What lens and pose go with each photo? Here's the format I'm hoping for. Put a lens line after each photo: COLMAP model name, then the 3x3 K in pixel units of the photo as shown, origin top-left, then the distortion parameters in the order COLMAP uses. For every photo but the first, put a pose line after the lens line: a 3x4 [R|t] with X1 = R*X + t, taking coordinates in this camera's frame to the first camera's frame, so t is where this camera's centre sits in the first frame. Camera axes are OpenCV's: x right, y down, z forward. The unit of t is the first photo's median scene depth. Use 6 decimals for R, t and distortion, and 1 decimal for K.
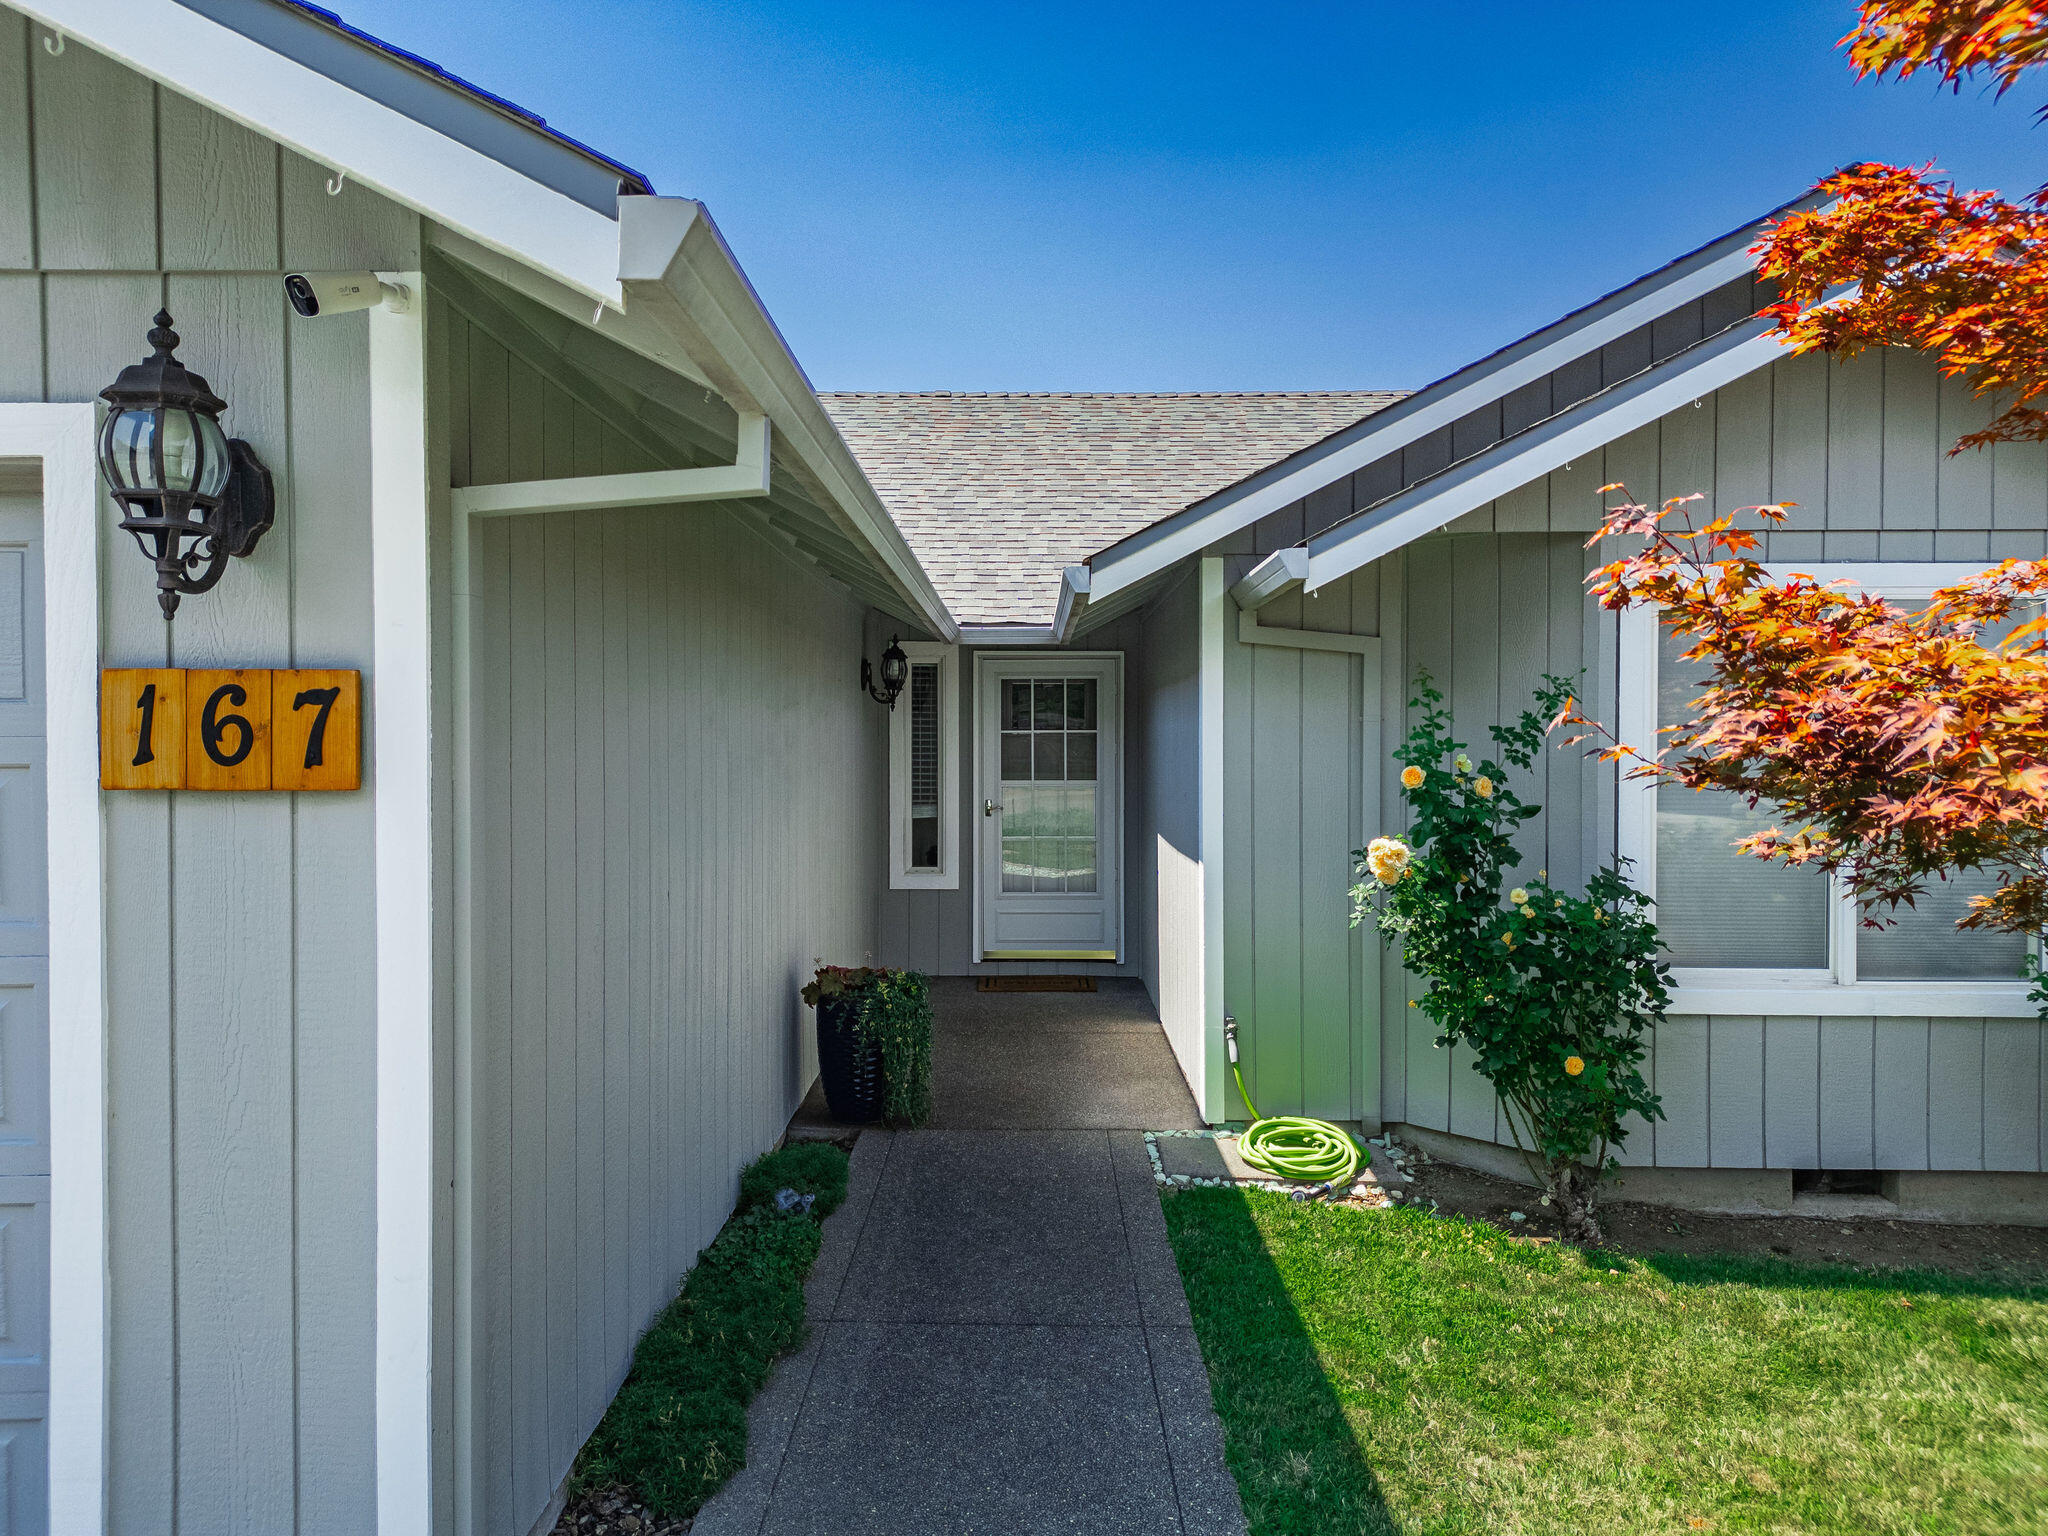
lens RADIAL K [[1435.8, 0, 1030.9], [0, 1435.8, 760.4], [0, 0, 1]] dist [0.066587, -0.068189]
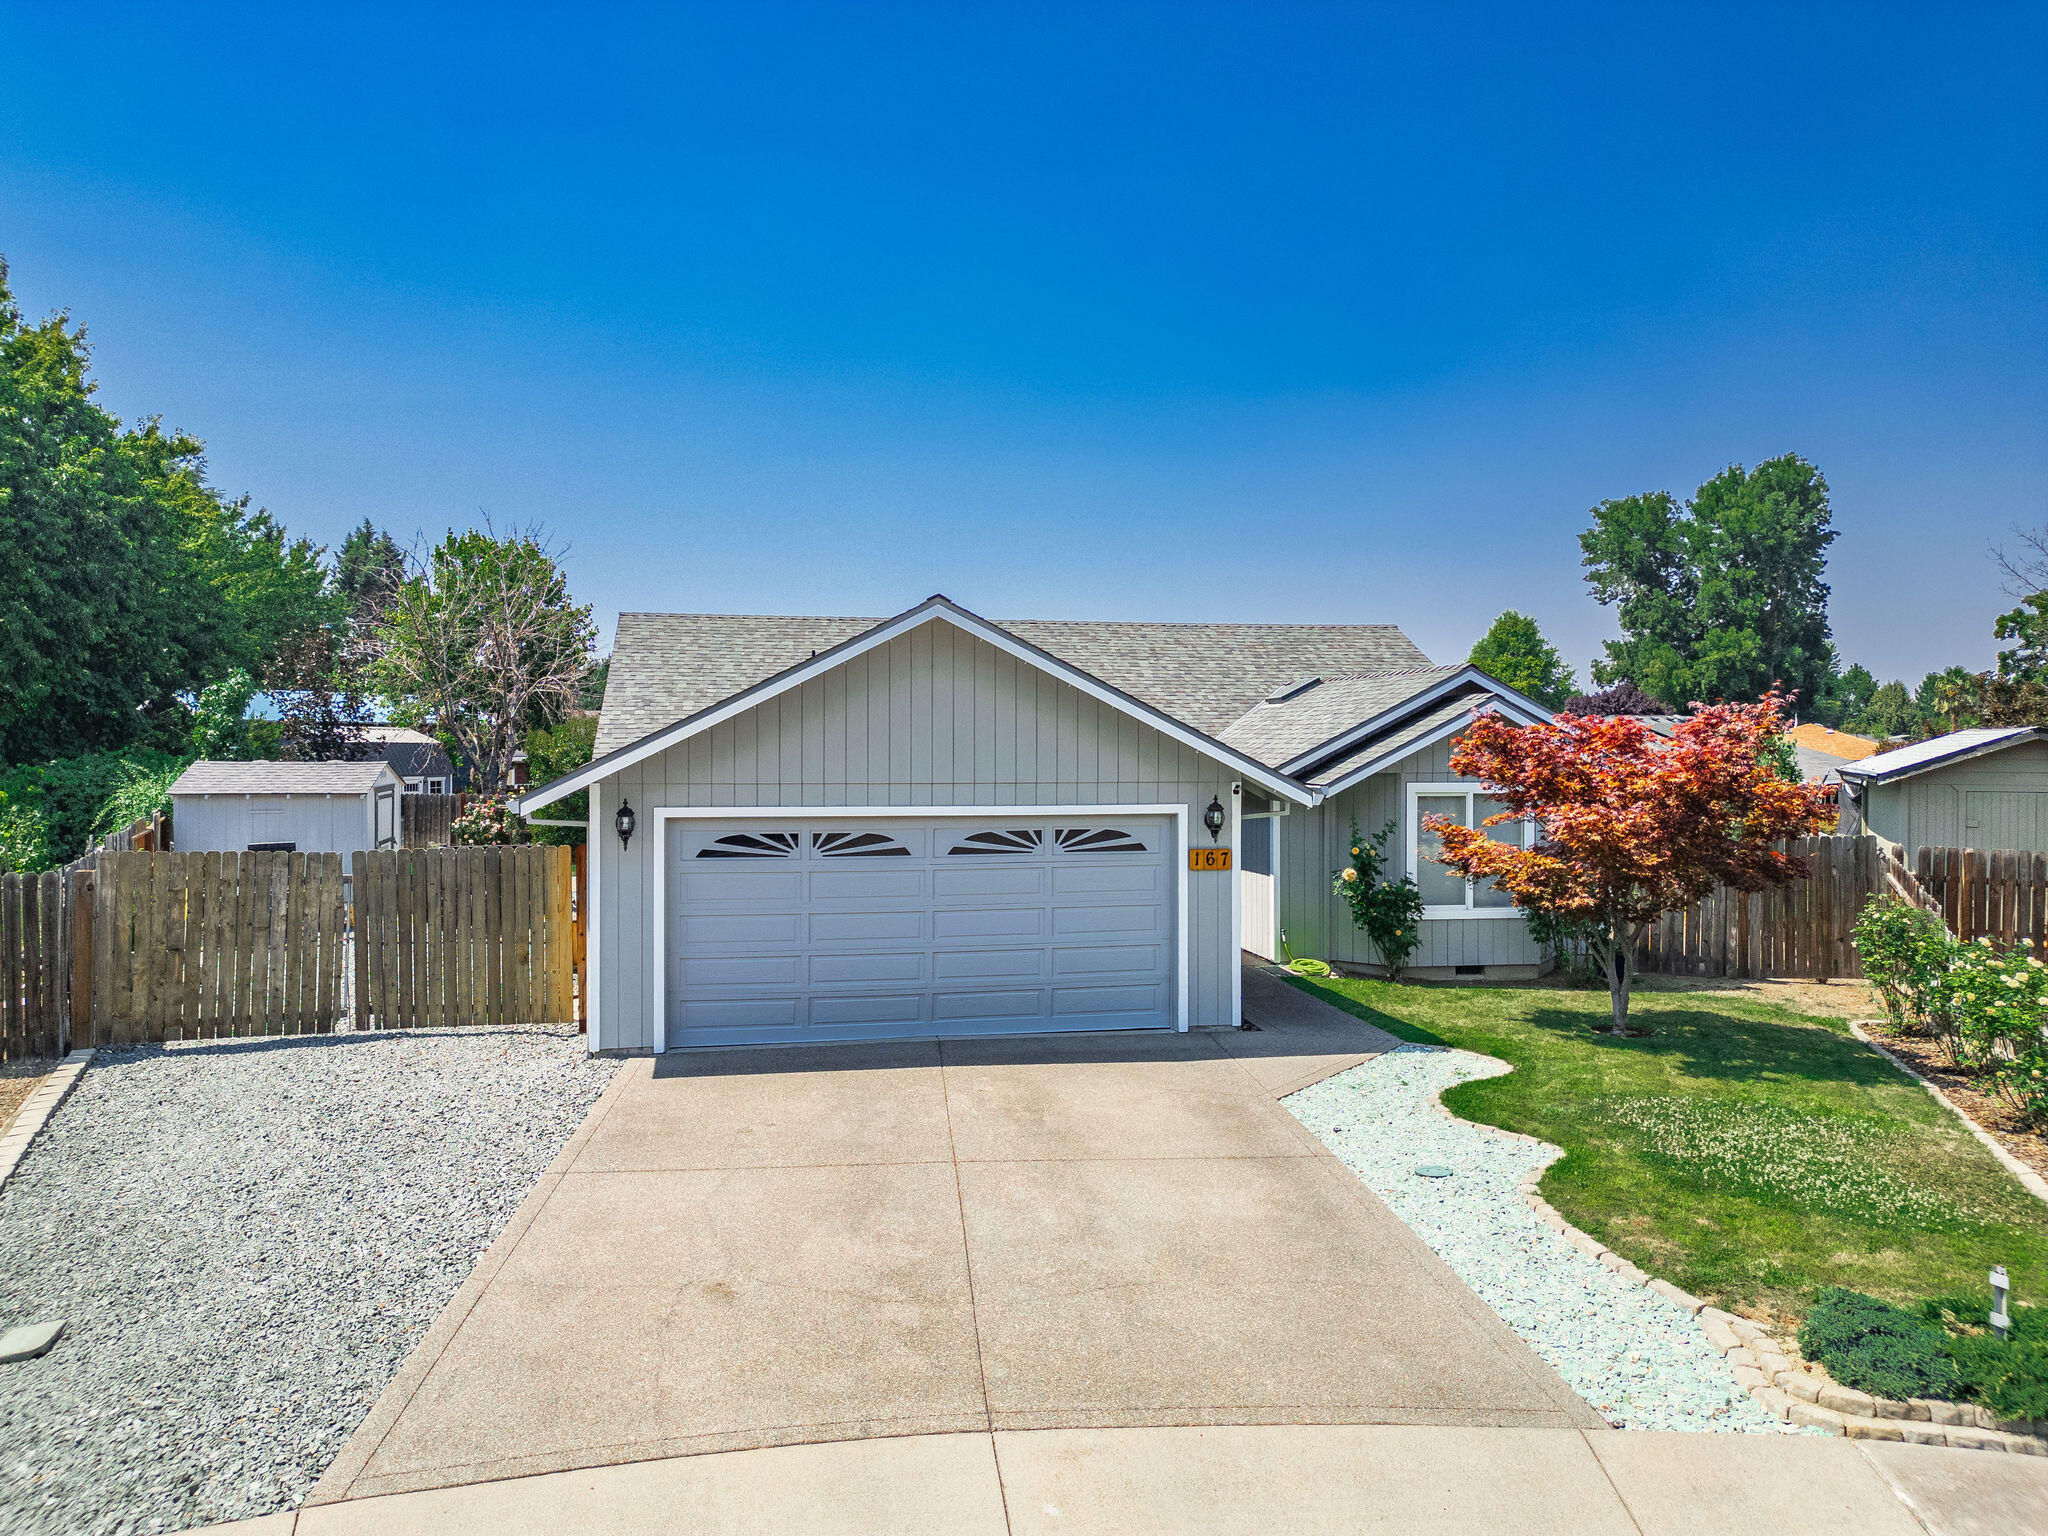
lens RADIAL K [[1435.8, 0, 1018.0], [0, 1435.8, 754.4], [0, 0, 1]] dist [0.066587, -0.068189]
pose [[0.981848, -0.002750, 0.189652, -1.065759], [0.003492, 0.999988, -0.003578, -0.188871], [-0.189640, 0.004175, 0.981845, -2.020384]]
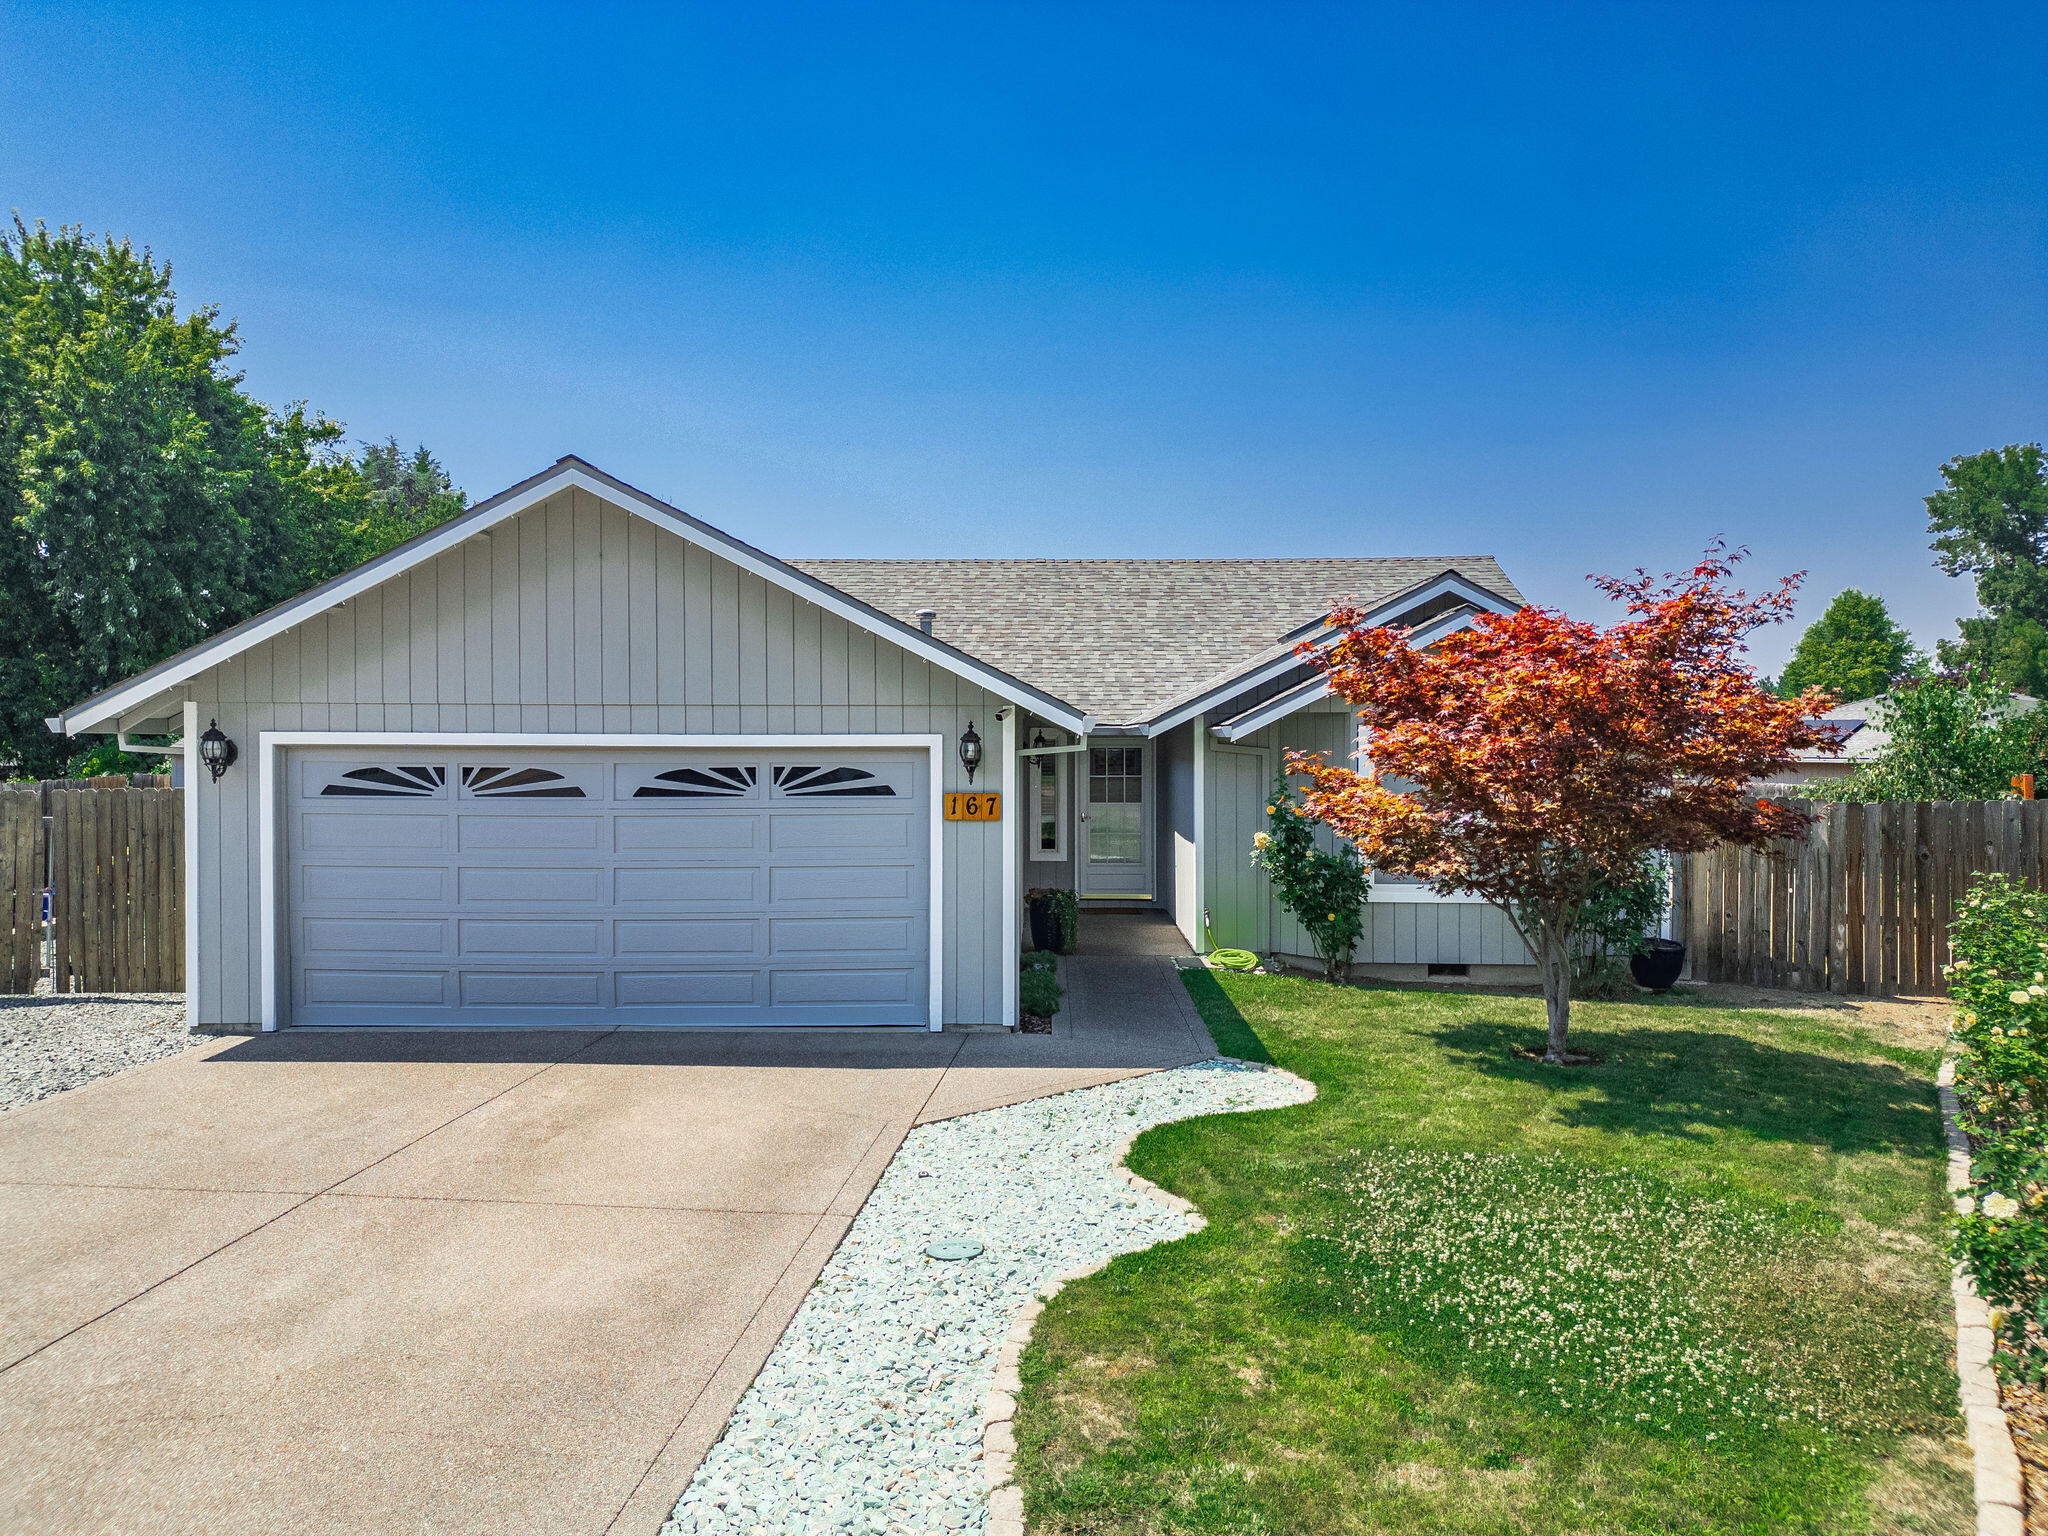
lens RADIAL K [[1435.8, 0, 1021.4], [0, 1435.8, 758.1], [0, 0, 1]] dist [0.066587, -0.068189]
pose [[0.999889, -0.000638, -0.014866, -0.145197], [0.000606, 0.999998, -0.002146, -0.071377], [0.014867, 0.002137, 0.999887, -1.519992]]
